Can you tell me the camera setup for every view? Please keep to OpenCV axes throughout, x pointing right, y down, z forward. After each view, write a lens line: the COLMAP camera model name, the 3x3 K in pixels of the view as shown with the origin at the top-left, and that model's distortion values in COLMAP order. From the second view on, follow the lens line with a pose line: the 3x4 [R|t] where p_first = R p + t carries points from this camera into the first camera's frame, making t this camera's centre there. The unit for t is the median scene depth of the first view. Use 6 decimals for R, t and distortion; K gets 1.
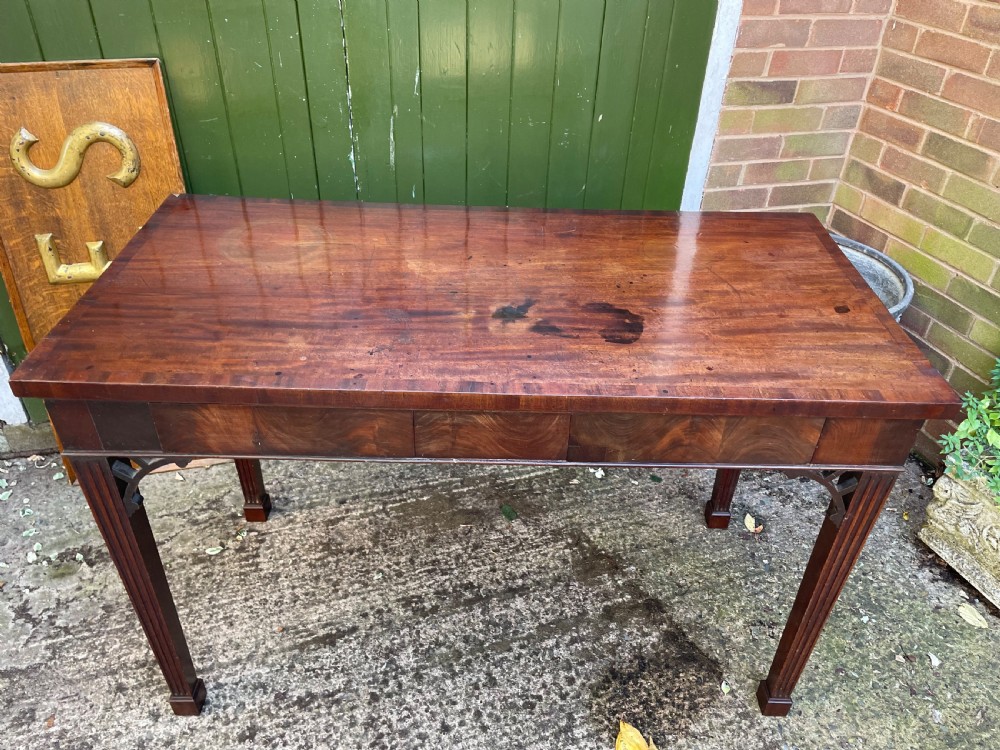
lens RADIAL K [[765.1, 0, 510.9], [0, 765.1, 374.7], [0, 0, 1]] dist [0.084448, -0.118985]
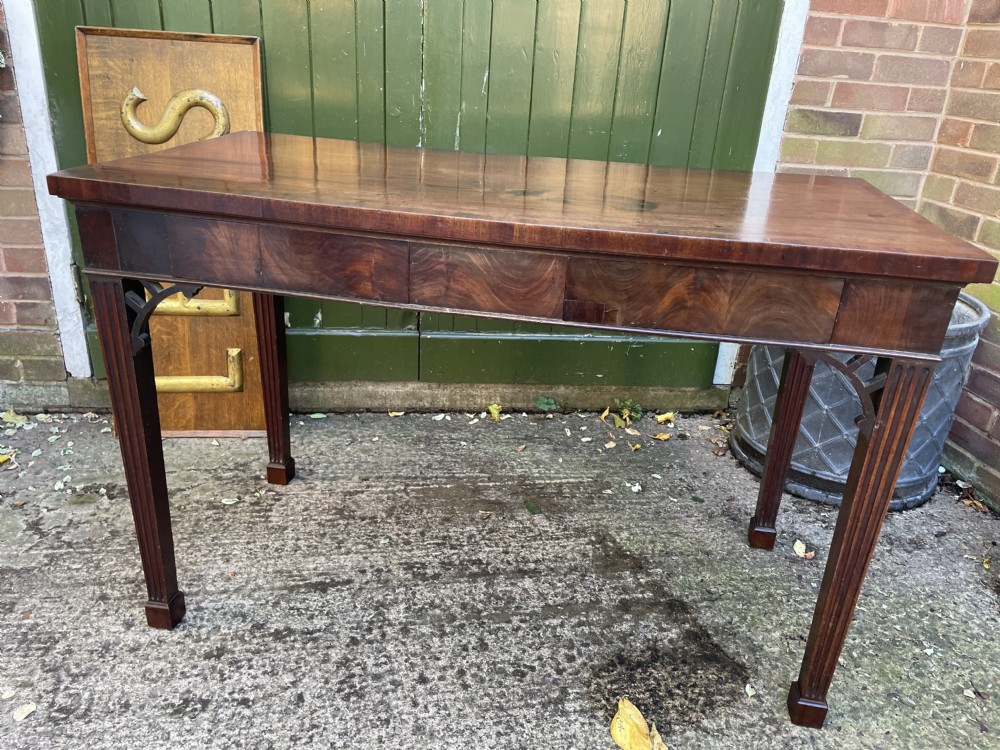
lens RADIAL K [[765.1, 0, 502.8], [0, 765.1, 368.4], [0, 0, 1]] dist [0.084448, -0.118985]
pose [[0.986770, 0.081177, -0.140337, 0.089738], [-0.110583, 0.970008, -0.216460, 0.250519], [0.118556, 0.229115, 0.966152, 0.052113]]
